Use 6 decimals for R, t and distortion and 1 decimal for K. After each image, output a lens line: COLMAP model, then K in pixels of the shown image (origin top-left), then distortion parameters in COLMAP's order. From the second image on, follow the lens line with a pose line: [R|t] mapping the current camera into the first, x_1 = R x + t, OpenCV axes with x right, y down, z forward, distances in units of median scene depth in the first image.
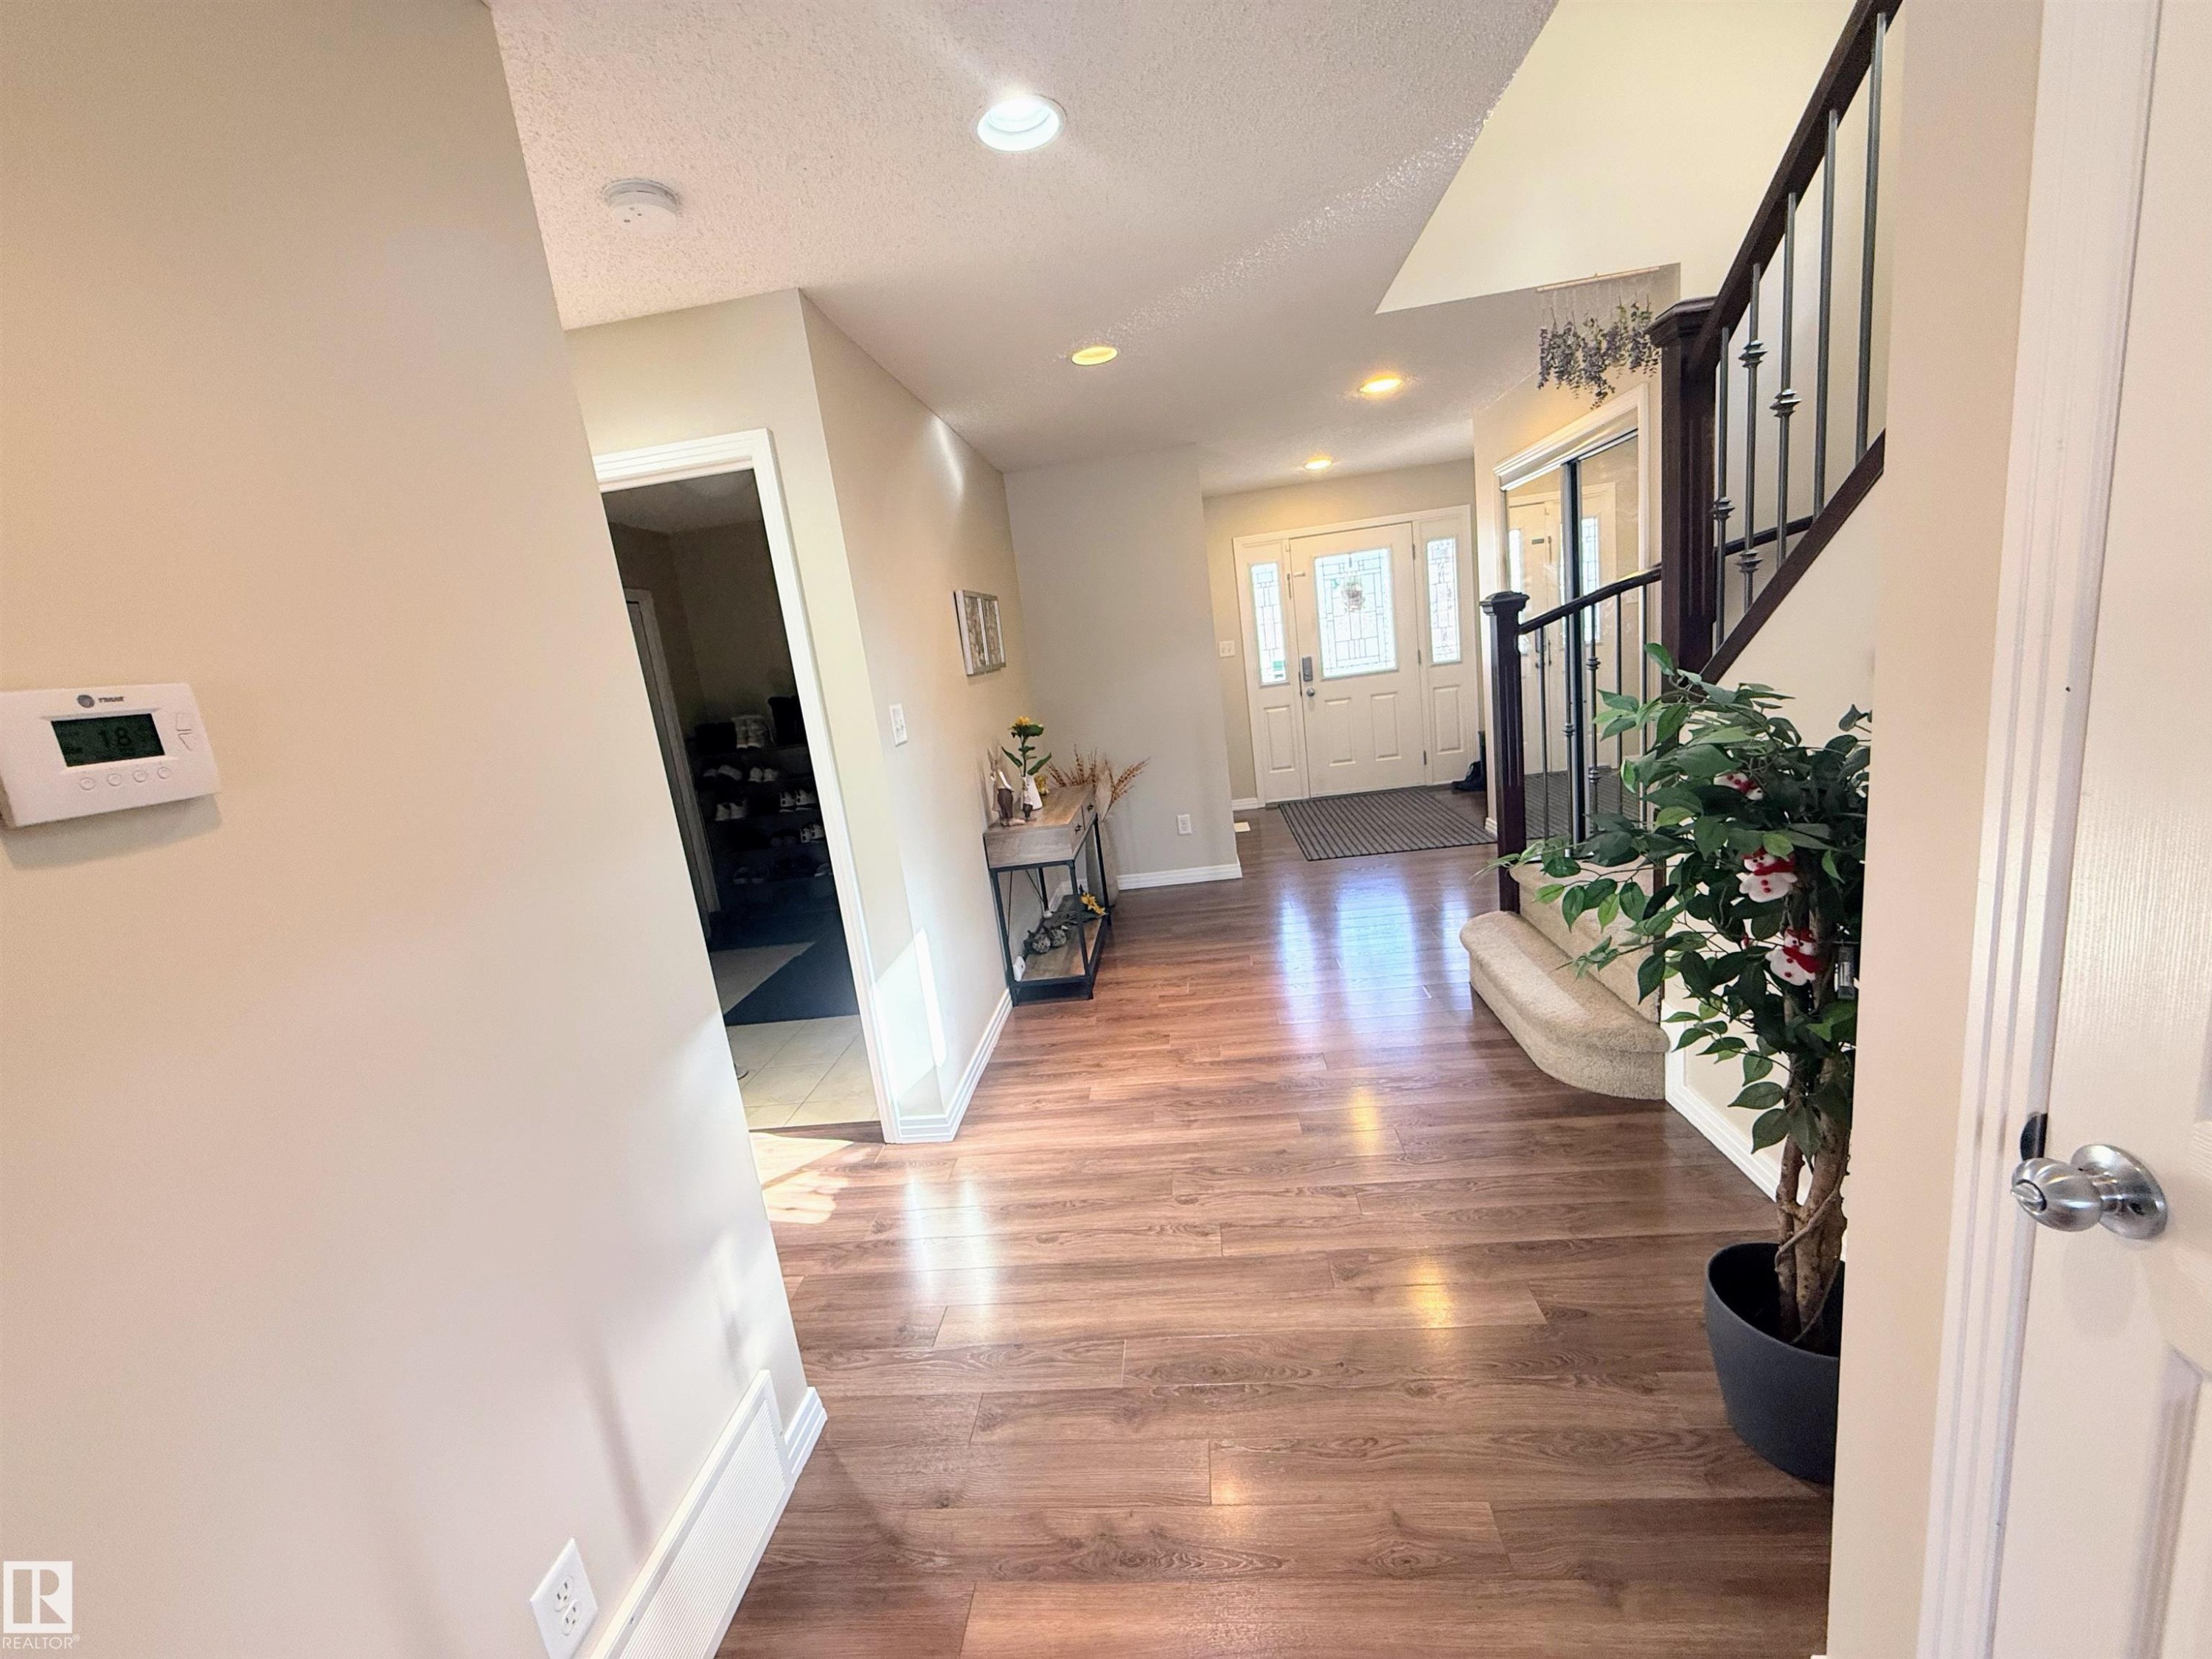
lens RADIAL K [[888.9, 0, 1102.4], [0, 888.9, 831.2], [0, 0, 1]] dist [-0.000389, -0.000230]
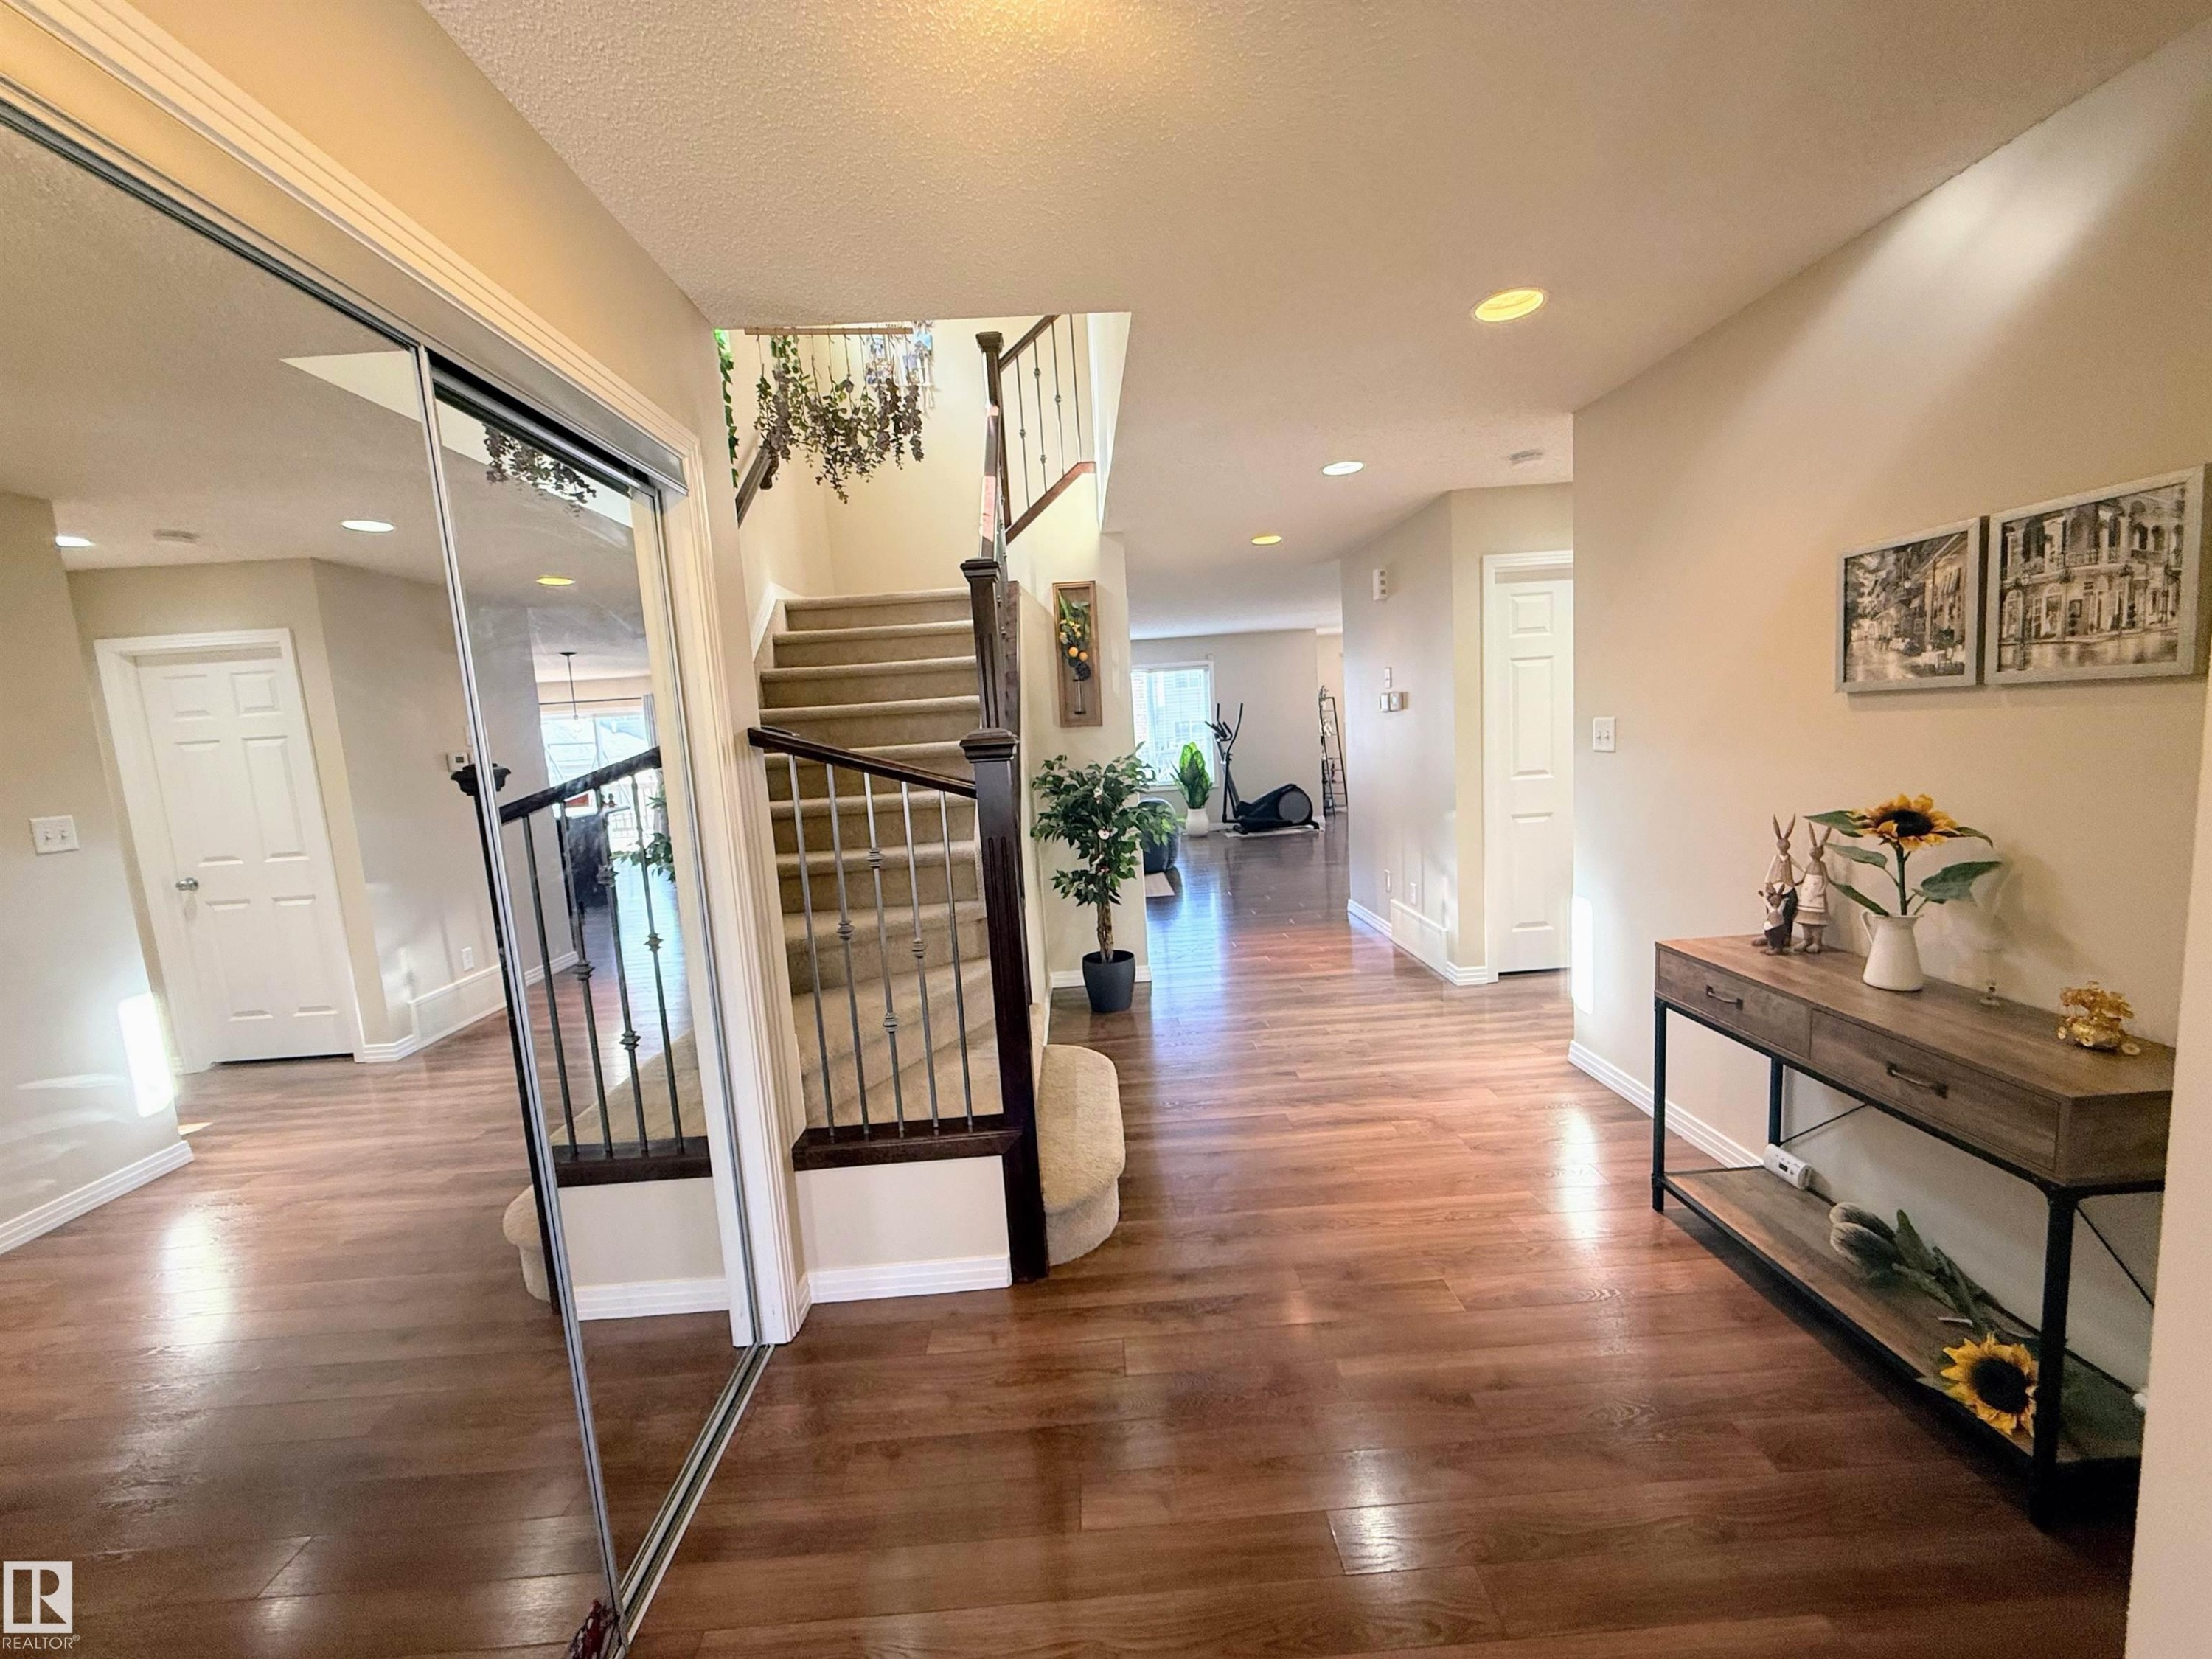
lens RADIAL K [[888.9, 0, 1108.0], [0, 888.9, 830.9], [0, 0, 1]] dist [-0.000389, -0.000230]
pose [[-0.975100, 0.202453, -0.090511, 0.504963], [0.162638, 0.930306, 0.328754, -0.469406], [0.150760, 0.305847, -0.940068, 1.930458]]
